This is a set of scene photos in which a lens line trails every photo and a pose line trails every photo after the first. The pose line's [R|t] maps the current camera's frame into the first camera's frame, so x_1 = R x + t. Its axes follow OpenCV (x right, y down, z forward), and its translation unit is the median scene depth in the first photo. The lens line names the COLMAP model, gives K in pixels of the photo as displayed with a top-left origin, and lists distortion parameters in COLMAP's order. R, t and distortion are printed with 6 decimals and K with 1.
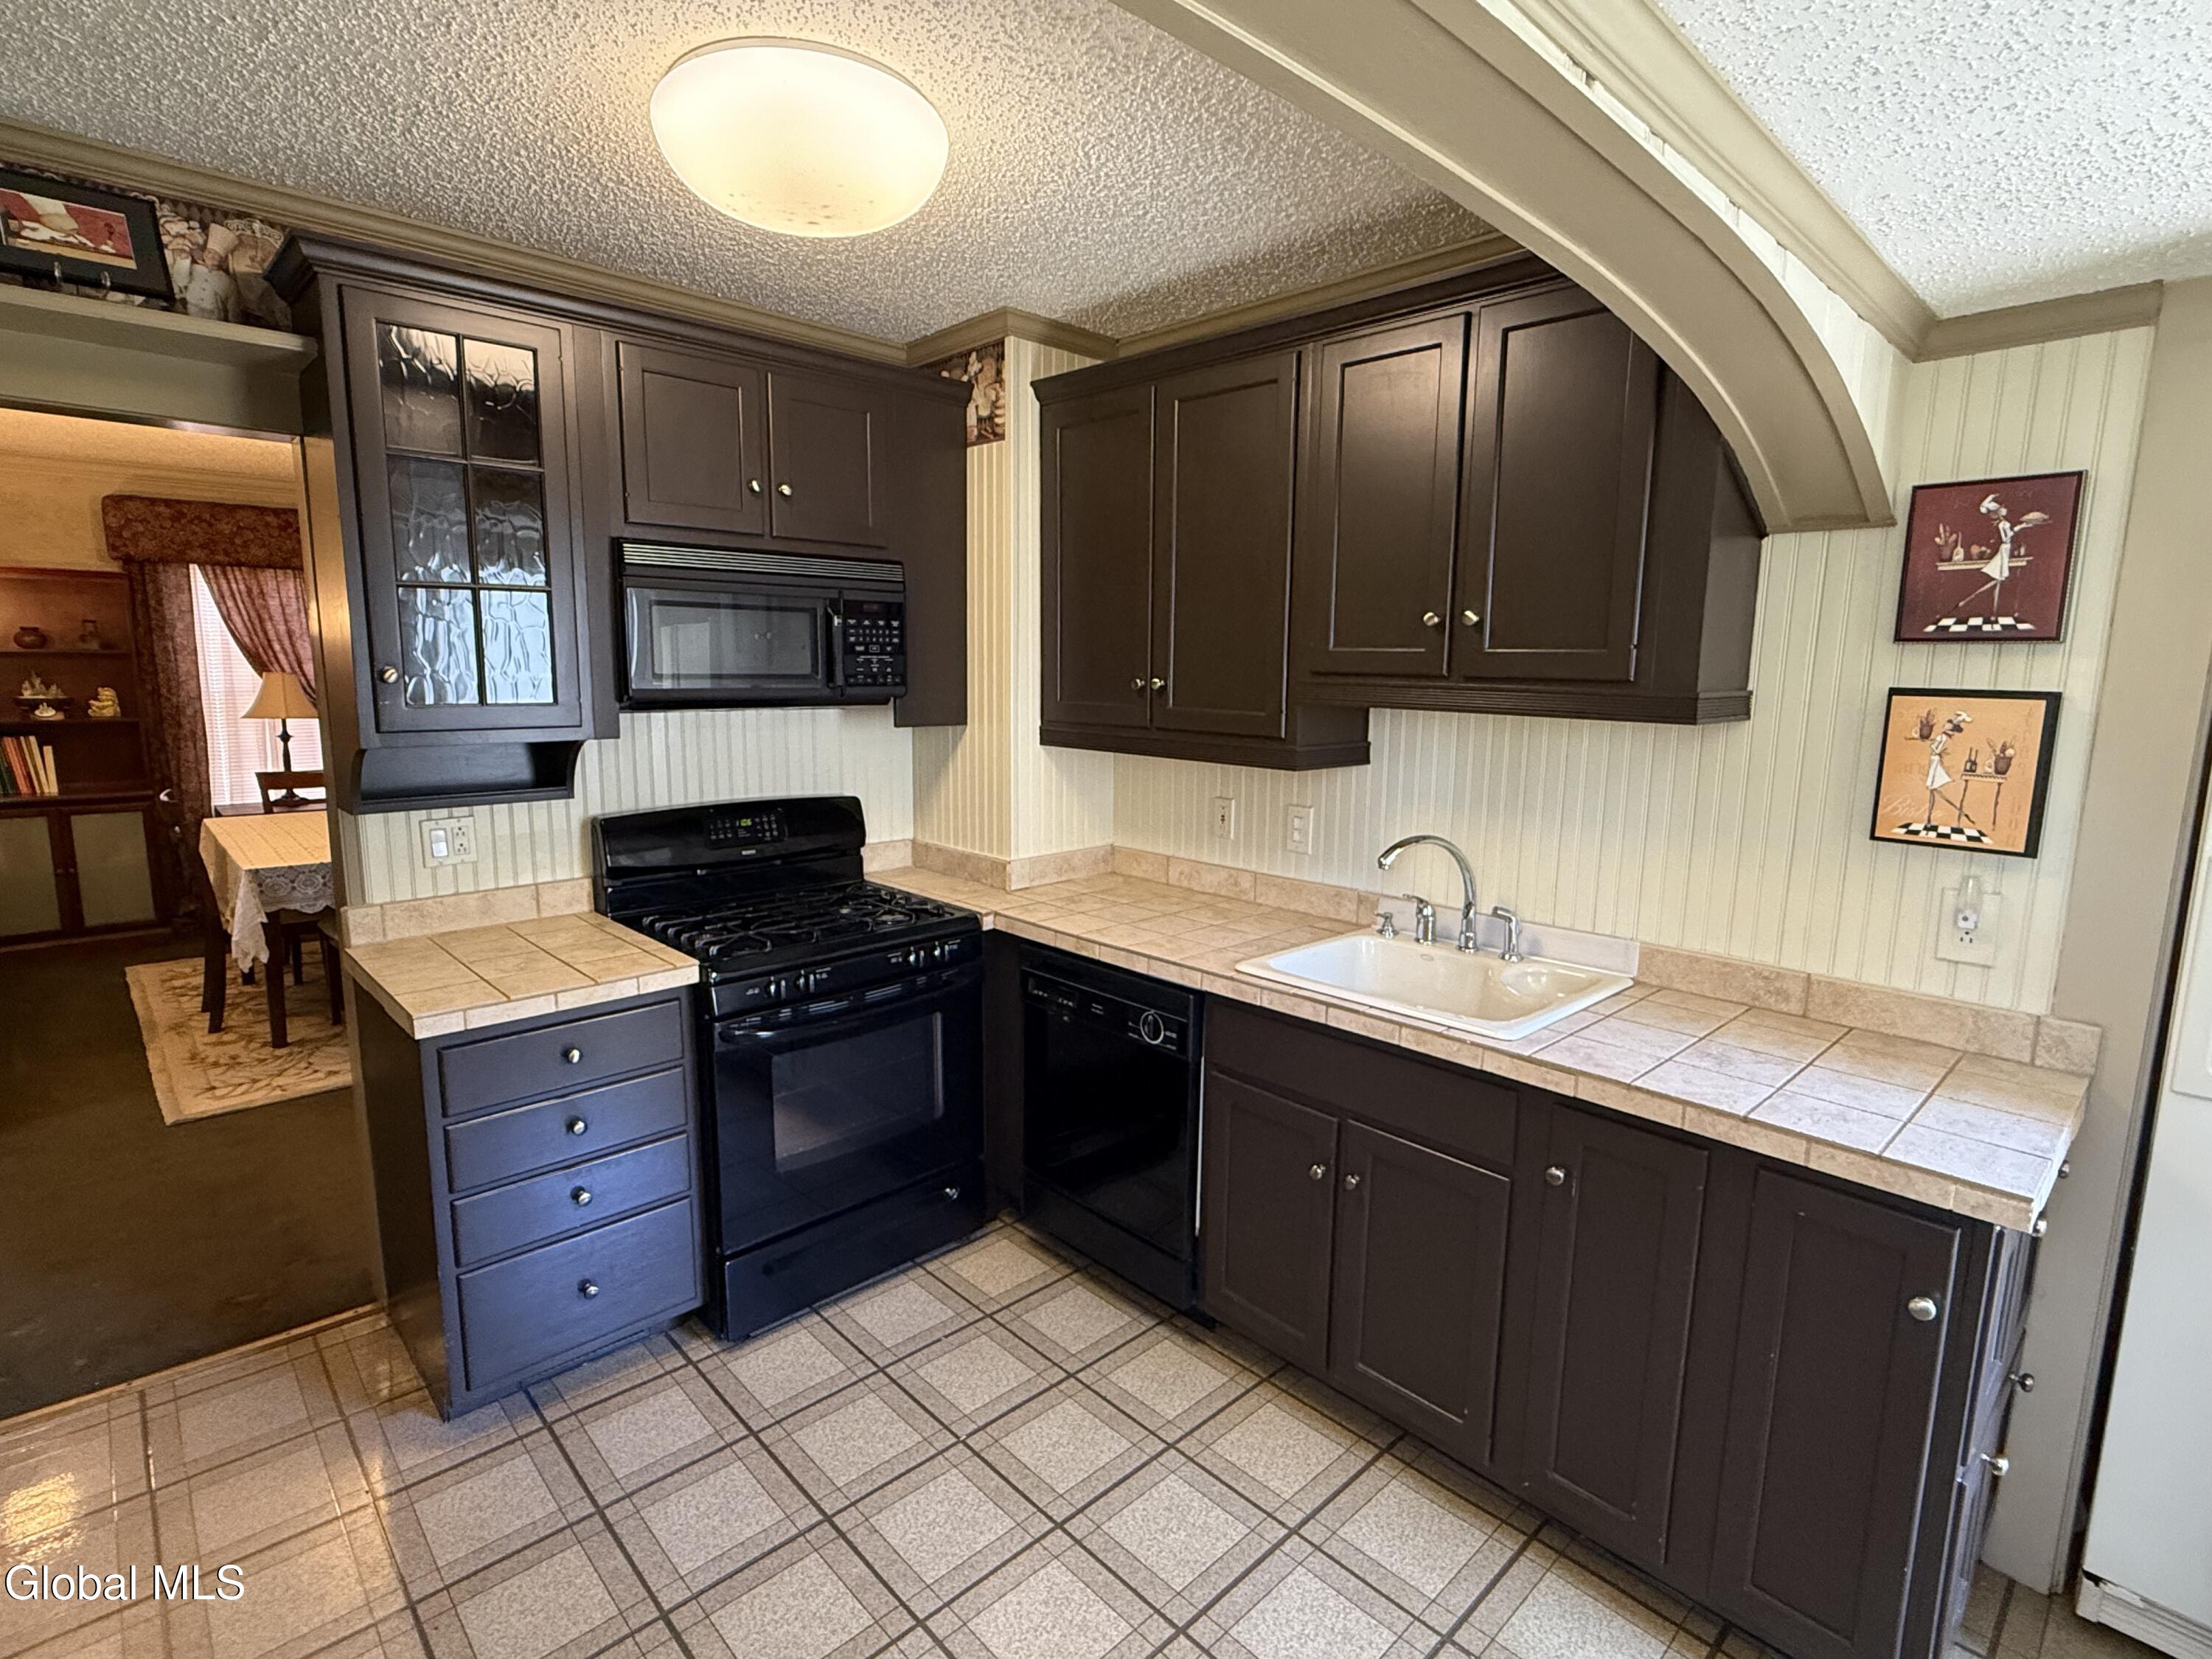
lens RADIAL K [[1082.4, 0, 1077.6], [0, 1082.4, 817.3], [0, 0, 1]] dist [-0.000393, 0.000424]
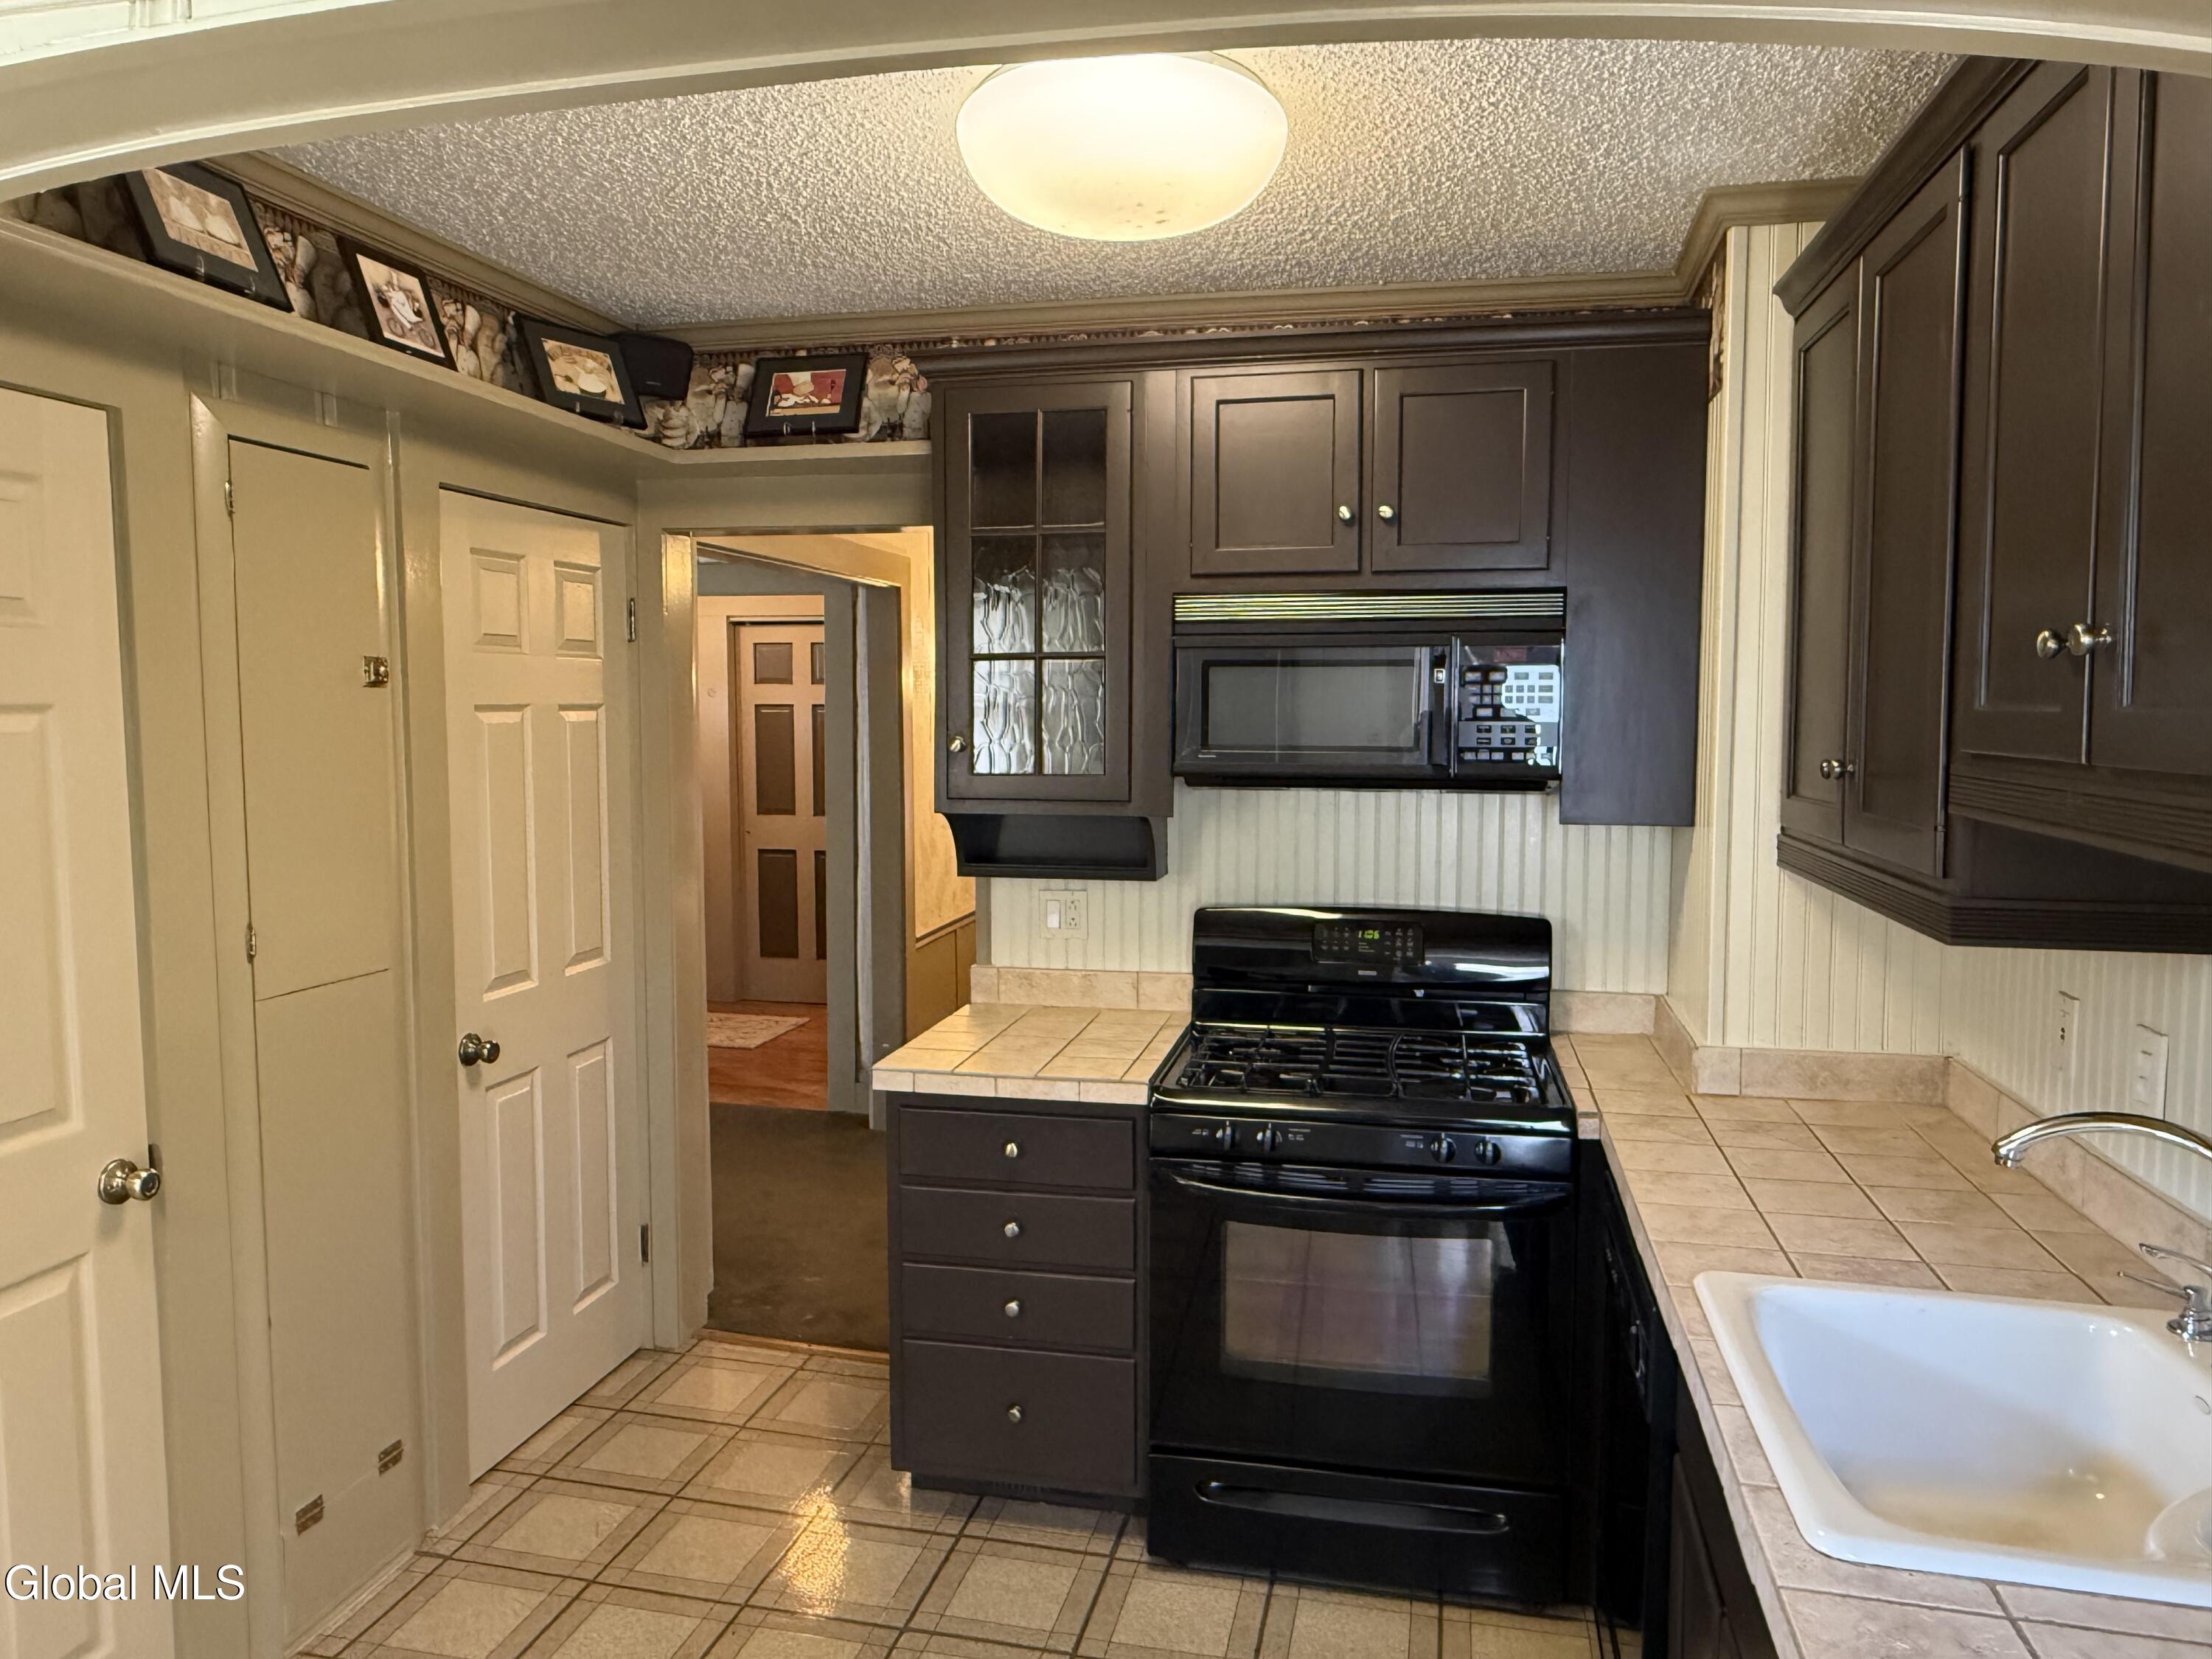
lens RADIAL K [[1494.8, 0, 1106.8], [0, 1494.8, 815.3], [0, 0, 1]] dist [0.004372, 0.001305]
pose [[0.565644, 0.047940, -0.823255, 0.548145], [-0.111747, 0.993557, -0.018923, -0.045562], [0.817043, 0.102699, 0.567357, 0.263199]]
